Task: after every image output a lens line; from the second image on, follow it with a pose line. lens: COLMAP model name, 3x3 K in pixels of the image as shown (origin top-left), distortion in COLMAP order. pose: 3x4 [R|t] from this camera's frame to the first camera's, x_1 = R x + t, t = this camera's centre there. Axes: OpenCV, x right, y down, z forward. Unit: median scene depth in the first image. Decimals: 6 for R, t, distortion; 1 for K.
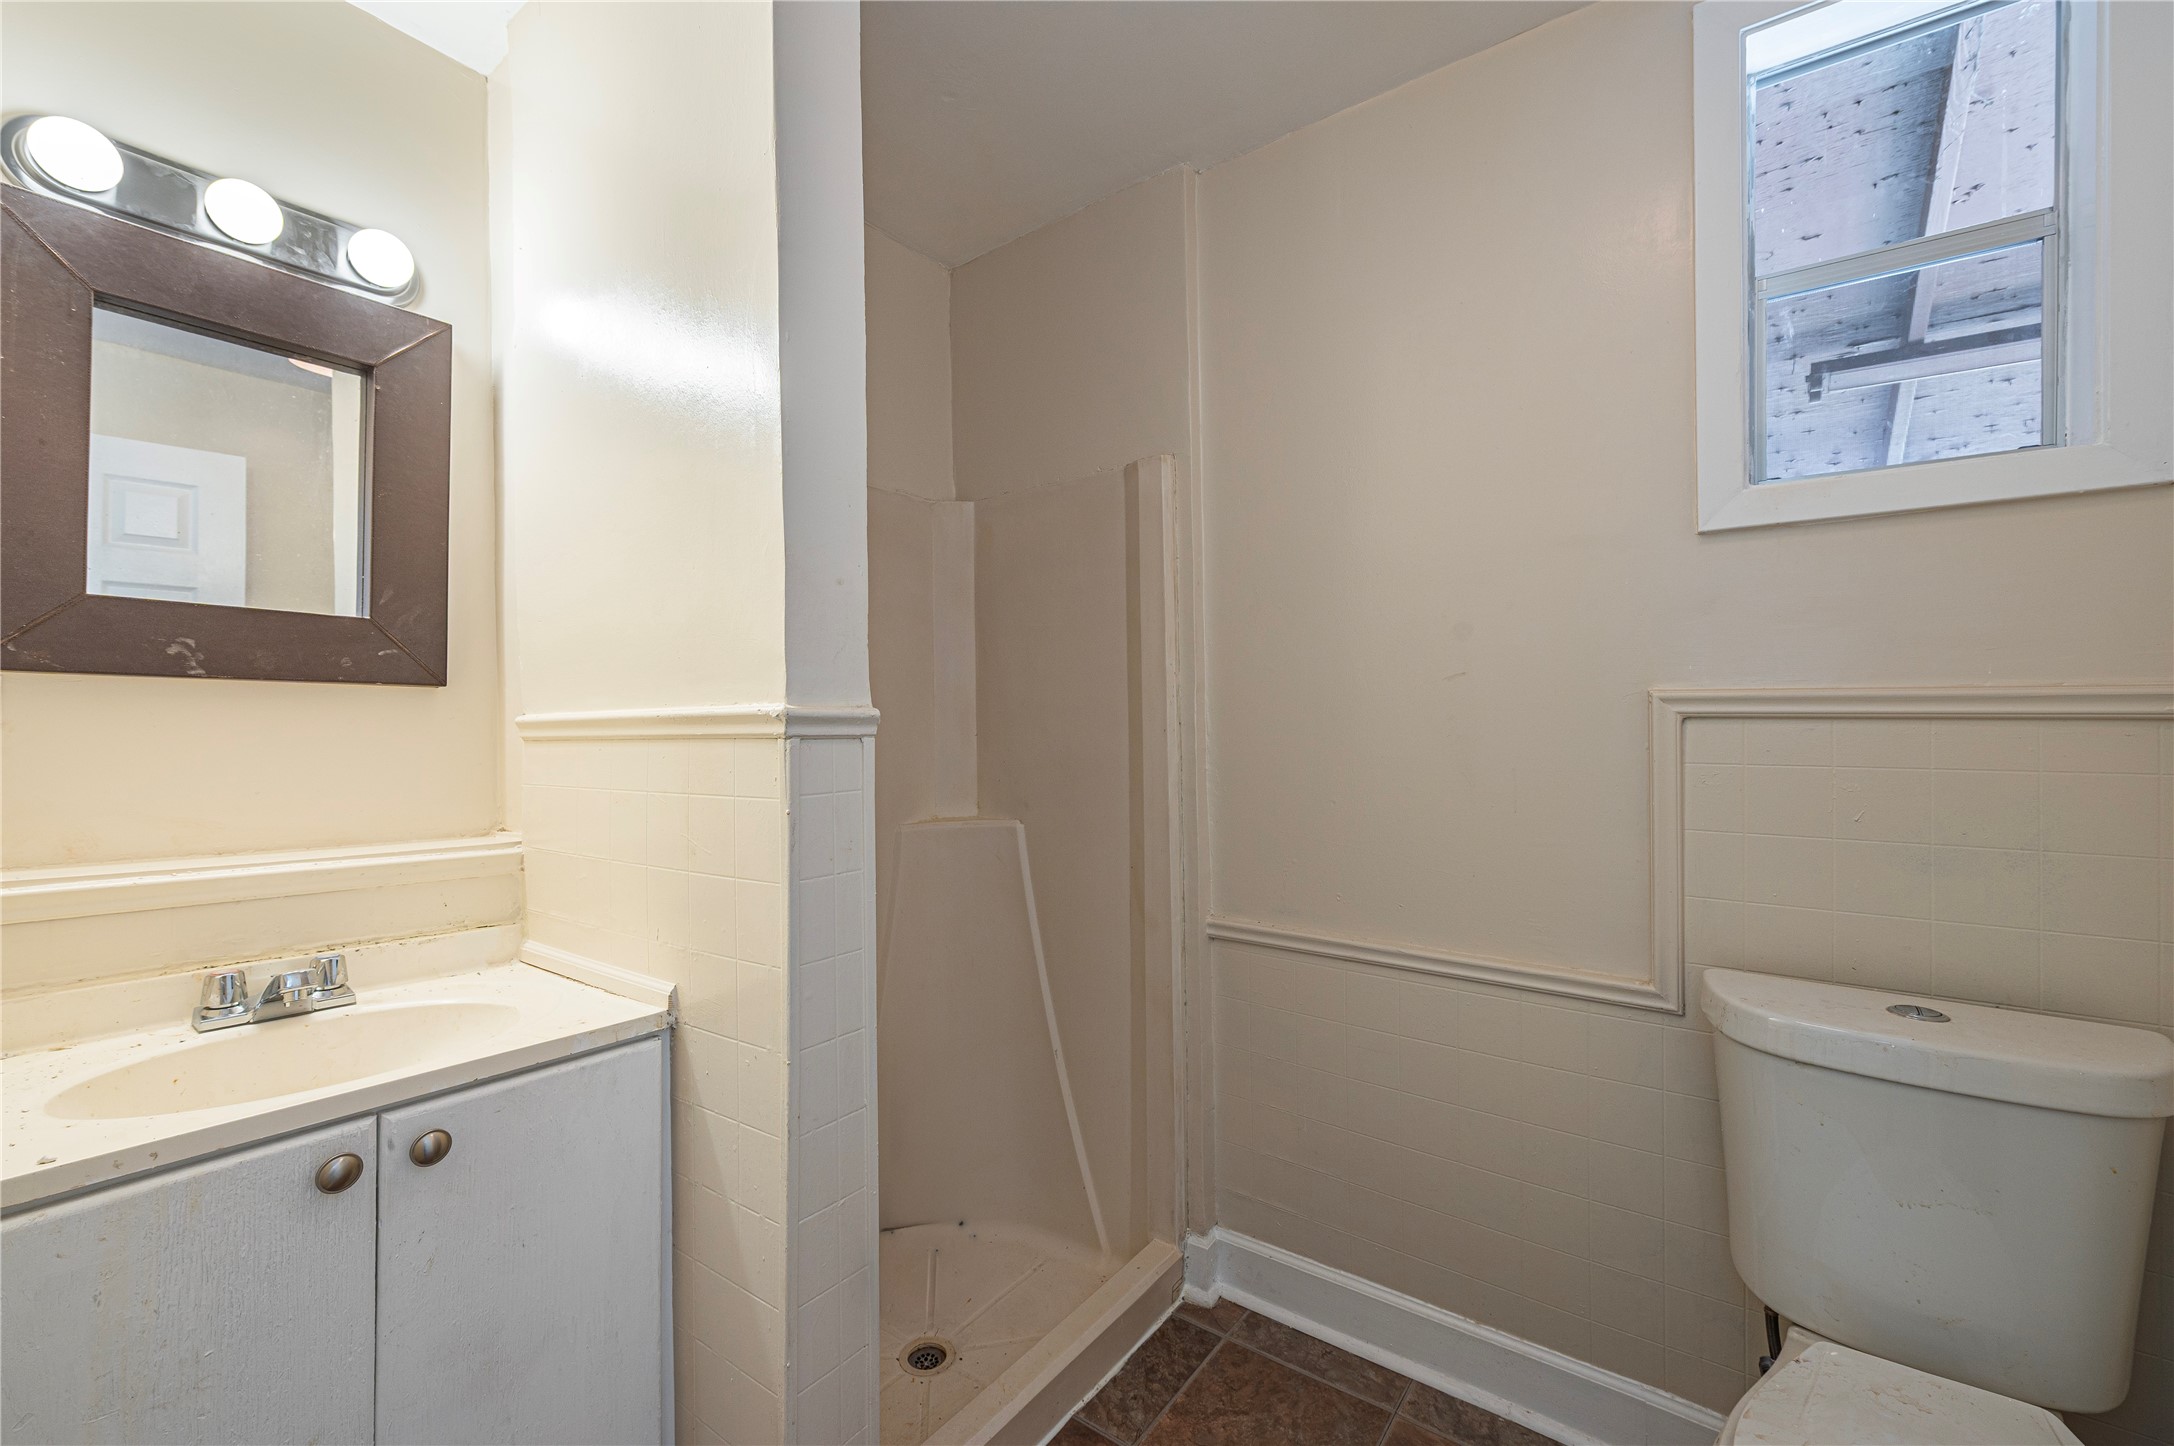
lens RADIAL K [[863.7, 0, 1087.0], [0, 863.7, 723.0], [0, 0, 1]] dist [0.001359, 0.000018]
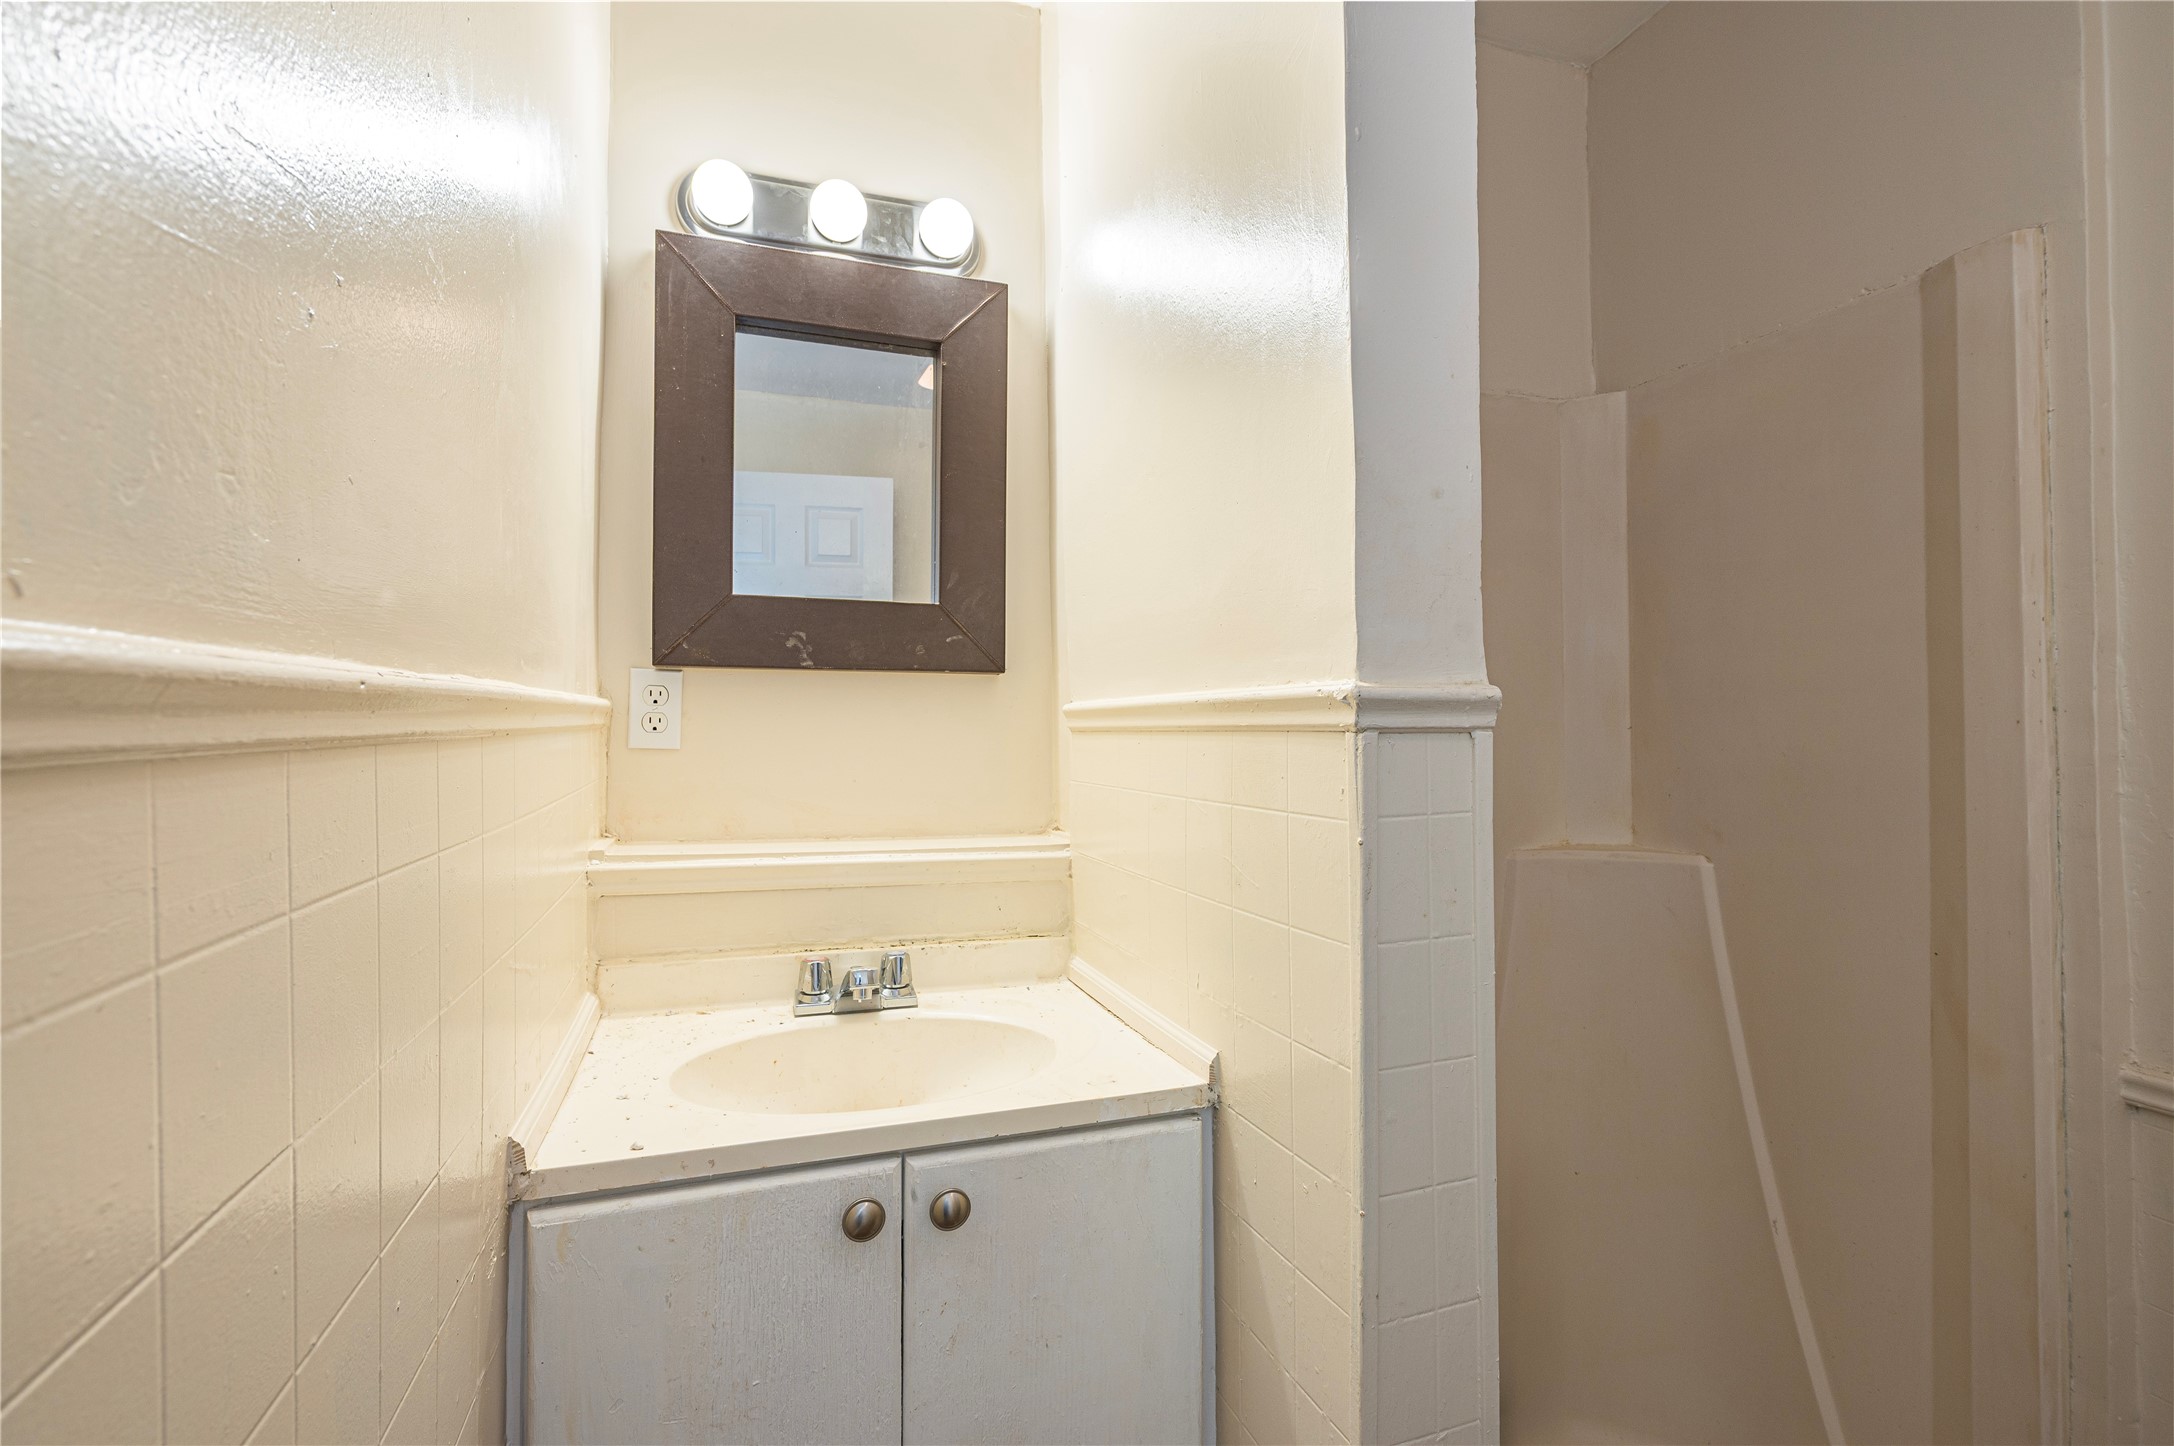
lens RADIAL K [[984.8, 0, 1089.6], [0, 984.8, 717.1], [0, 0, 1]] dist [0.000189, -0.000042]
pose [[0.821835, -0.000625, -0.569725, -0.071141], [0.003027, 0.999990, 0.003270, 0.002871], [0.569717, -0.004412, 0.821829, 0.215563]]
